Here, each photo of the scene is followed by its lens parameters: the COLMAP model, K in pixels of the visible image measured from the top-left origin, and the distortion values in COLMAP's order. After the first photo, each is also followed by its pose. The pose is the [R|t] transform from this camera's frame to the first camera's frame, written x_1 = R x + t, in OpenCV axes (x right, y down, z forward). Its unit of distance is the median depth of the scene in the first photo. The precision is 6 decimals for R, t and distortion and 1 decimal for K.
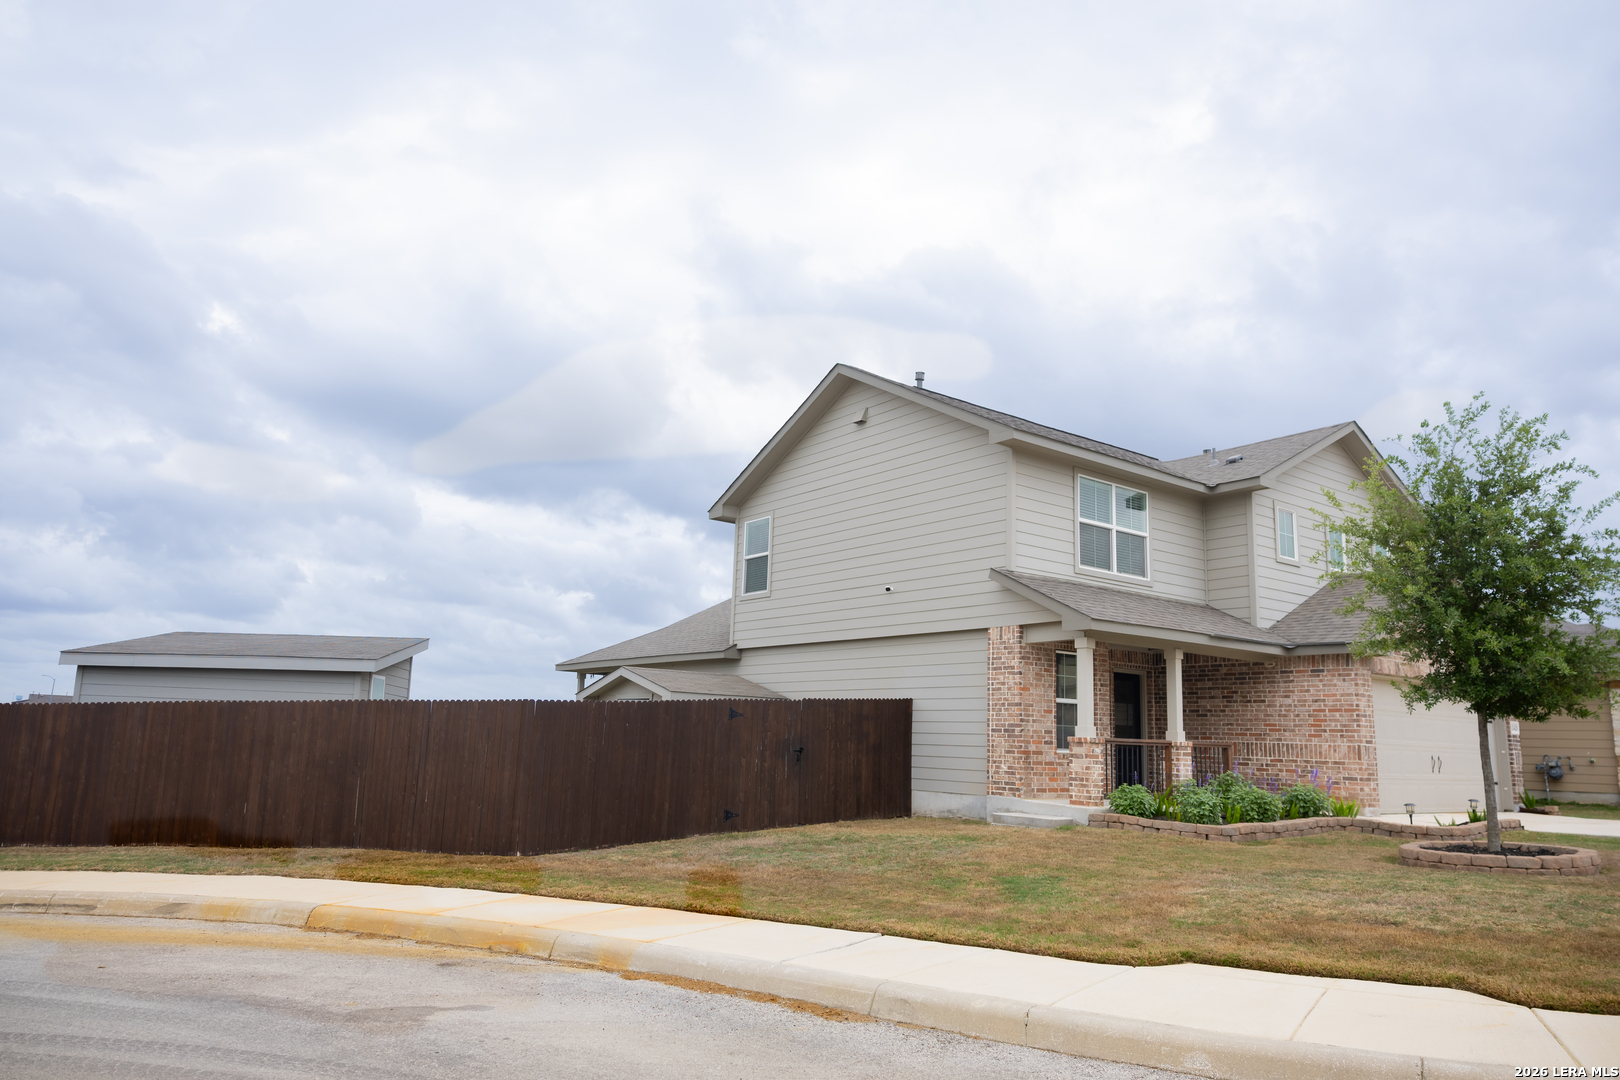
lens RADIAL K [[1086.7, 0, 810.0], [0, 1086.7, 540.0], [0, 0, 1]] dist [-0.000769, -0.000092]
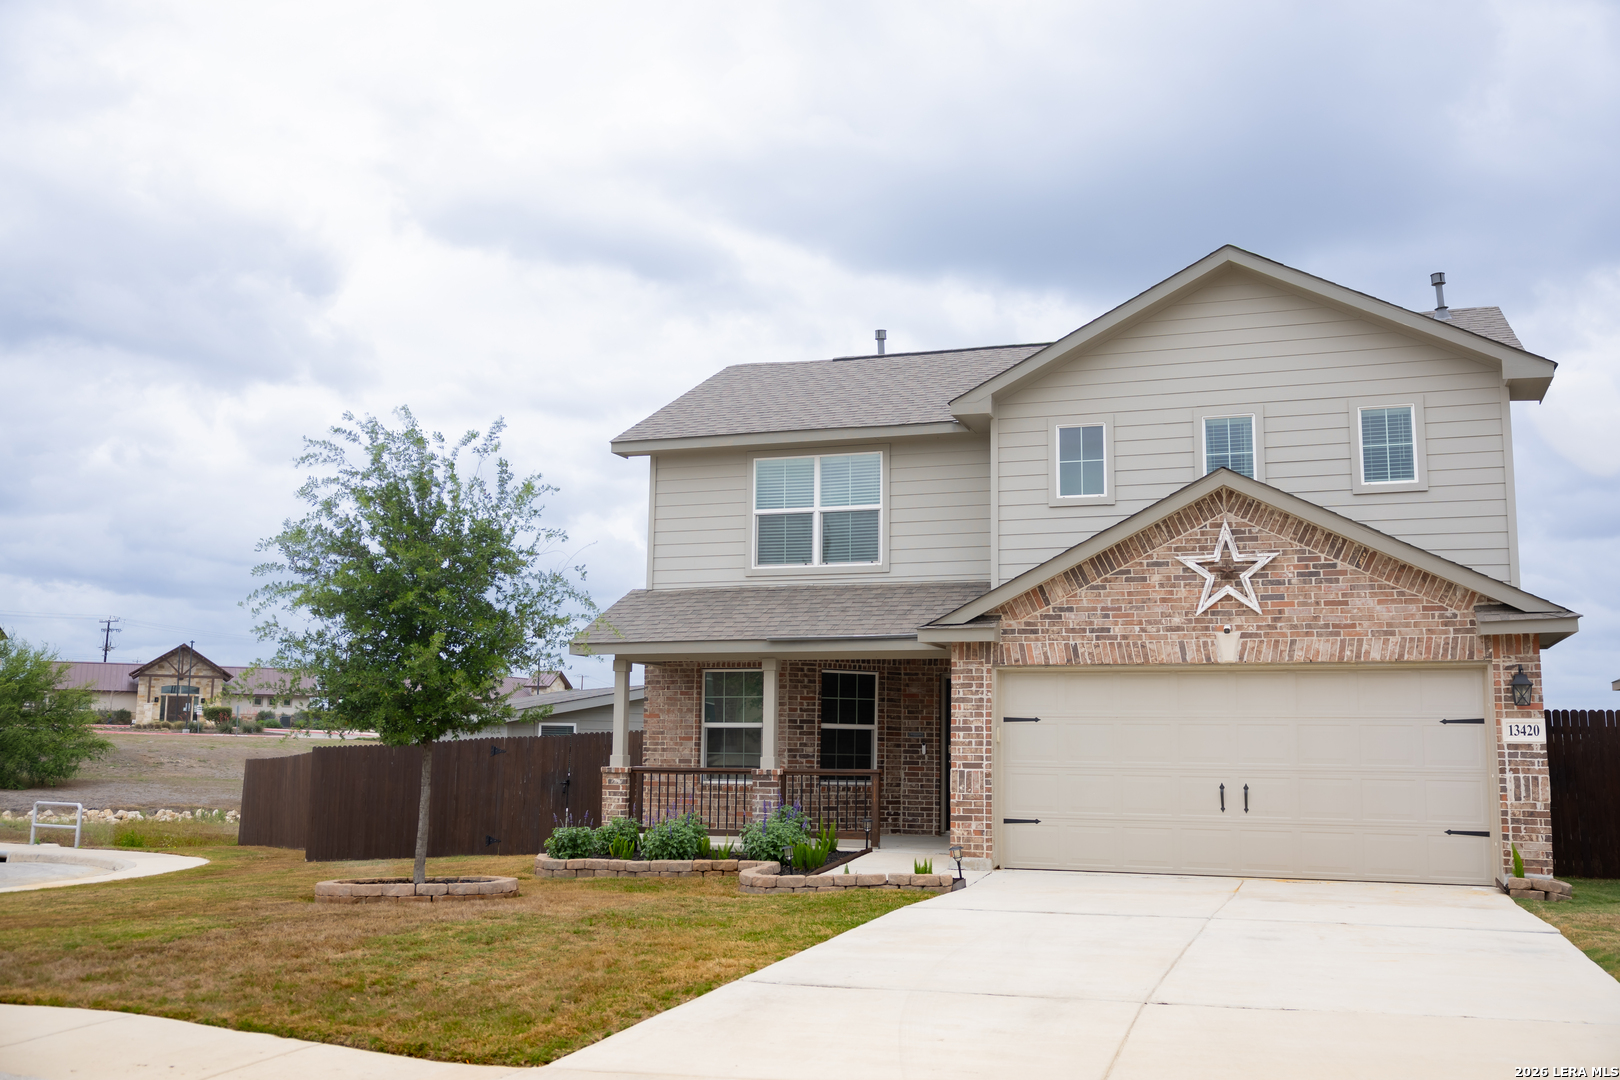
lens RADIAL K [[1494.0, 0, 810.0], [0, 1494.0, 540.0], [0, 0, 1]] dist [0.003970, -0.008455]
pose [[0.558911, -0.140152, -0.817298, 1.224081], [0.162821, 0.984975, -0.057560, 0.077005], [0.813085, -0.100903, 0.573333, 0.356317]]
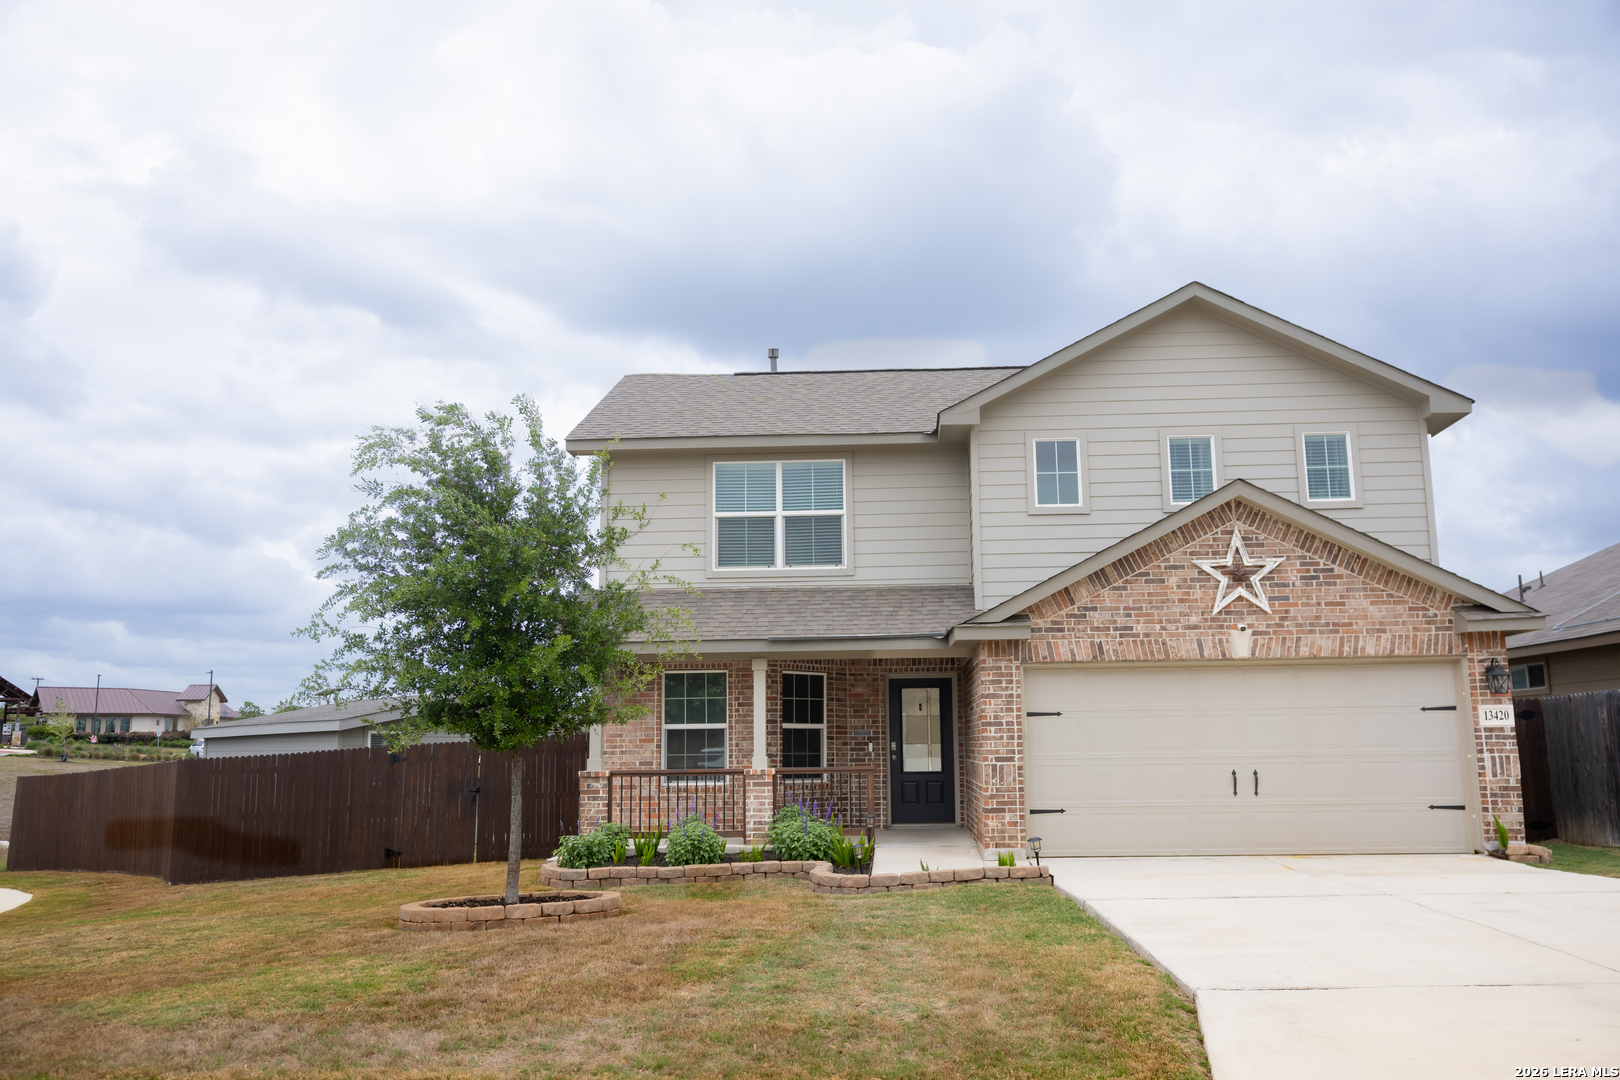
lens RADIAL K [[1321.2, 0, 810.0], [0, 1321.2, 540.0], [0, 0, 1]] dist [-0.004224, 0.005090]
pose [[0.768589, -0.141739, -0.623844, 0.953719], [0.156016, 0.987233, -0.032086, 0.046139], [0.620427, -0.072669, 0.780890, 0.223463]]
